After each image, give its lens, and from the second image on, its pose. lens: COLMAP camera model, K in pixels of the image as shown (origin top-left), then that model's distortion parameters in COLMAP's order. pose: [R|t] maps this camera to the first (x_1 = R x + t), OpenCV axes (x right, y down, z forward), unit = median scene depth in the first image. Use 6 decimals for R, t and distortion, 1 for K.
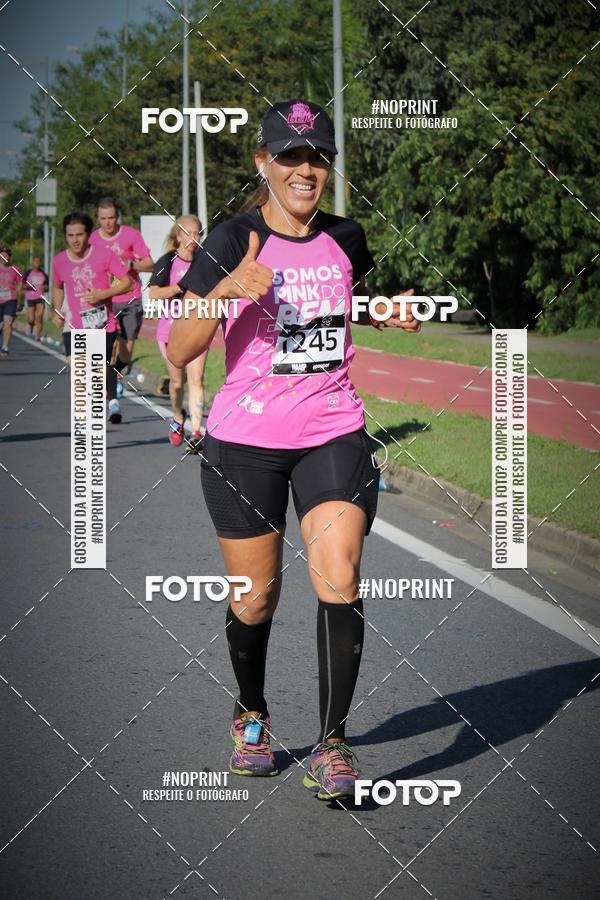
lens RADIAL K [[4604.3, 0, 300.0], [0, 4604.3, 450.0], [0, 0, 1]] dist [1.679168, -70.210160]
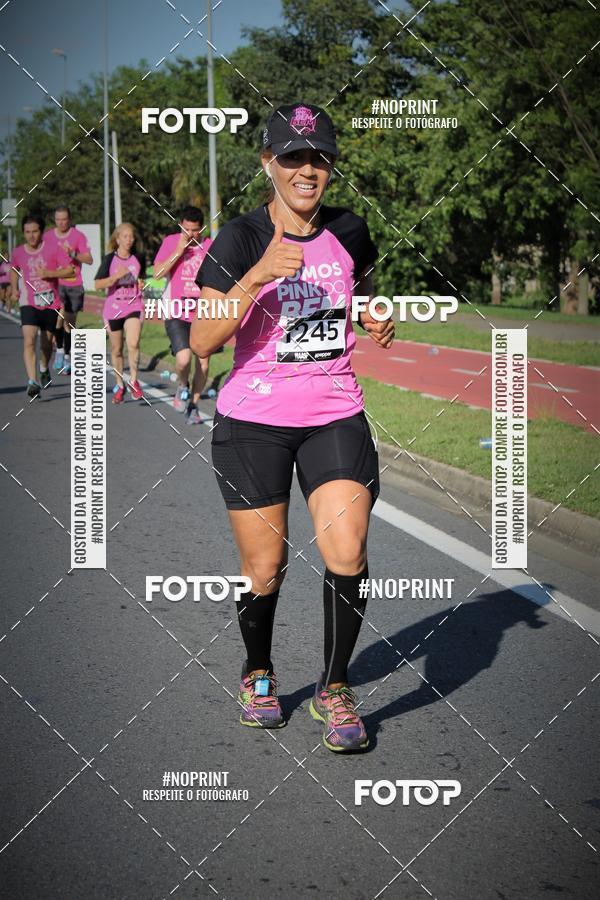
lens RADIAL K [[4604.3, 0, 300.0], [0, 4604.3, 450.0], [0, 0, 1]] dist [1.679168, -70.210160]
pose [[0.999961, -0.005210, -0.007080, 0.041290], [0.005217, 0.999986, 0.001040, 0.016455], [0.007074, -0.001077, 0.999974, -0.399008]]
